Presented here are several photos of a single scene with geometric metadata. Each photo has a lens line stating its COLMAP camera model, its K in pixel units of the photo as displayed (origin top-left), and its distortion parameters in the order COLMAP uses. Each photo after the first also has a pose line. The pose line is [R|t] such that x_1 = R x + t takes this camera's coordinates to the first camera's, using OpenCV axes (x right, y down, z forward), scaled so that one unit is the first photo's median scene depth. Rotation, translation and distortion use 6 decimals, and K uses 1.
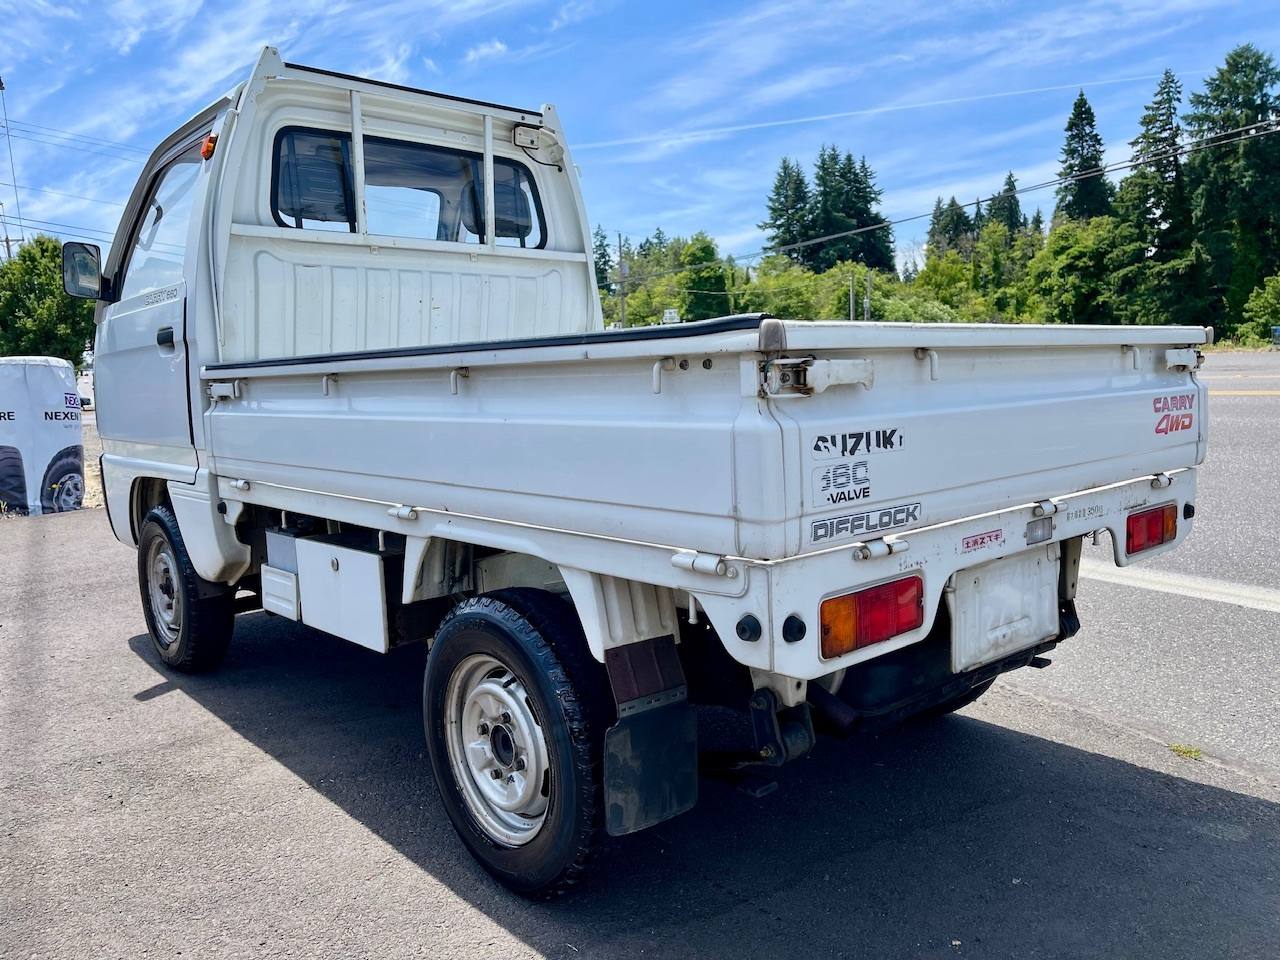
lens RADIAL K [[963.2, 0, 652.7], [0, 963.2, 480.8], [0, 0, 1]] dist [0.065941, -0.099354]
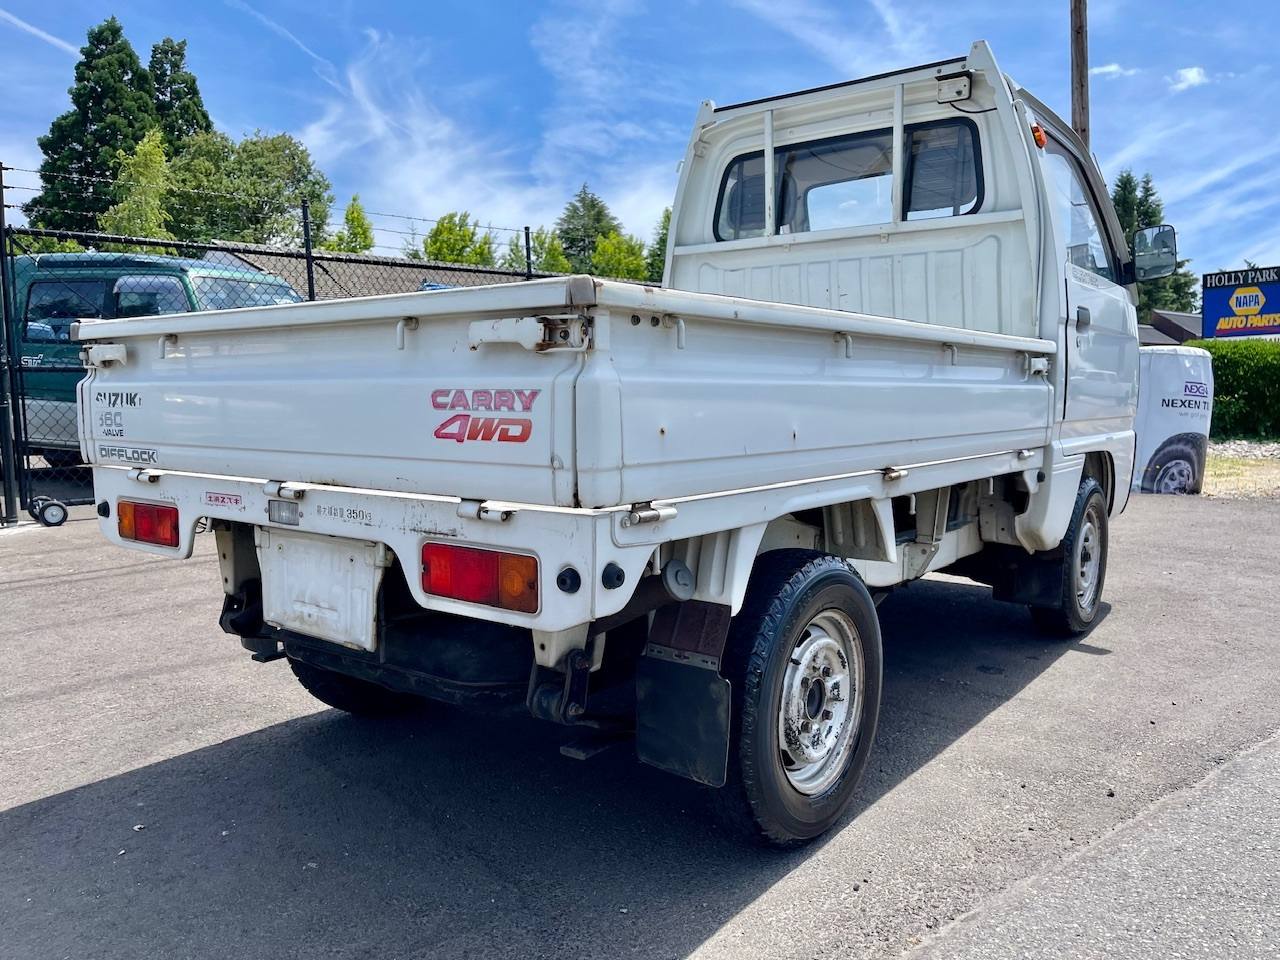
lens RADIAL K [[970.4, 0, 642.8], [0, 970.4, 482.8], [0, 0, 1]] dist [0.076868, -0.108012]
pose [[0.191919, 0.122828, -0.973694, 1.538633], [-0.112554, 0.988346, 0.102491, -0.131175], [0.974935, 0.089923, 0.203507, 1.222958]]
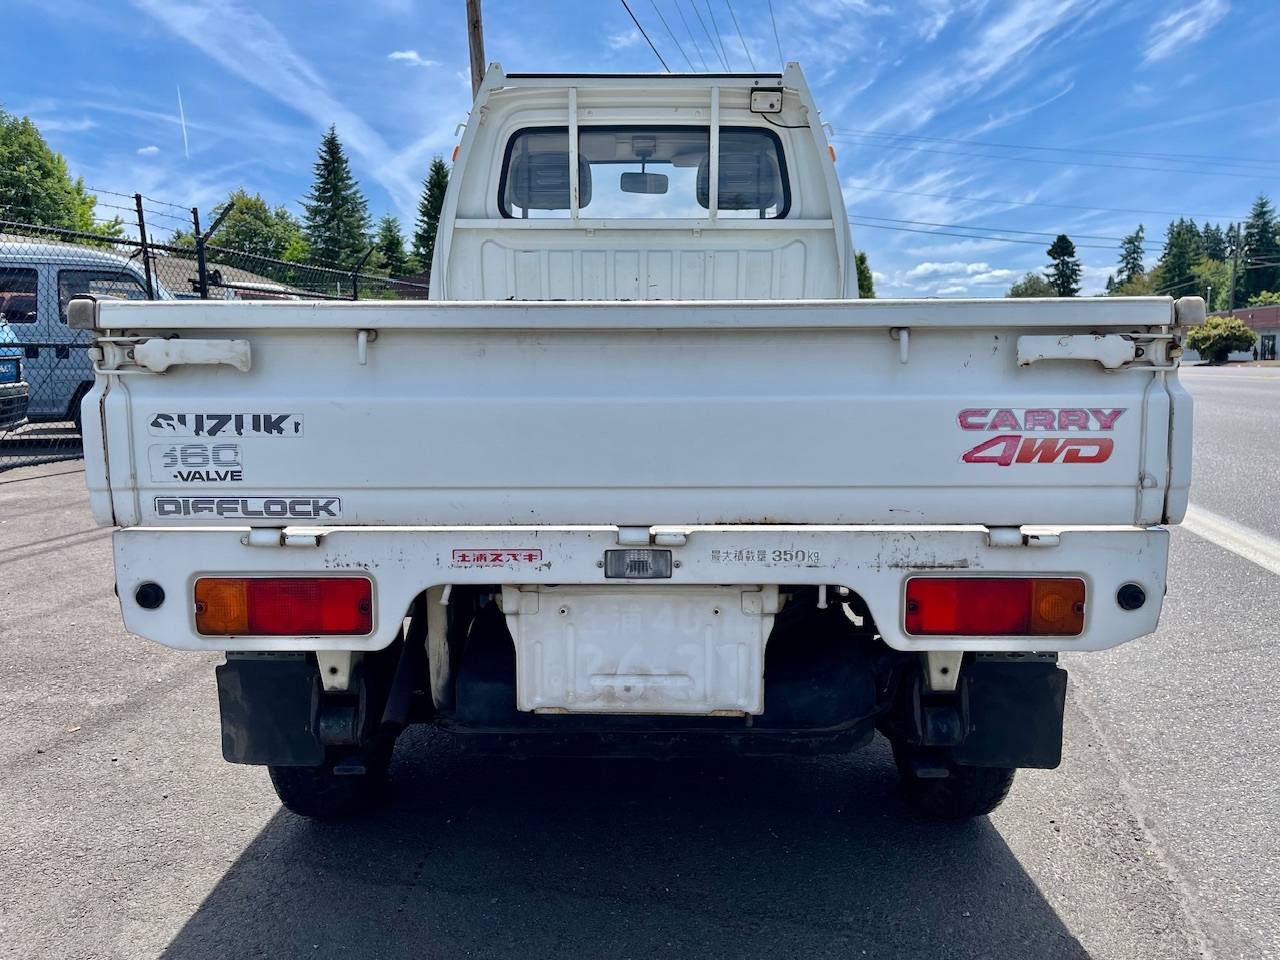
lens RADIAL K [[970.4, 0, 642.8], [0, 970.4, 482.8], [0, 0, 1]] dist [0.076868, -0.108012]
pose [[0.740916, 0.113555, -0.661928, 0.974142], [-0.095046, 0.993411, 0.064034, -0.069040], [0.664838, 0.015470, 0.746827, 0.439480]]
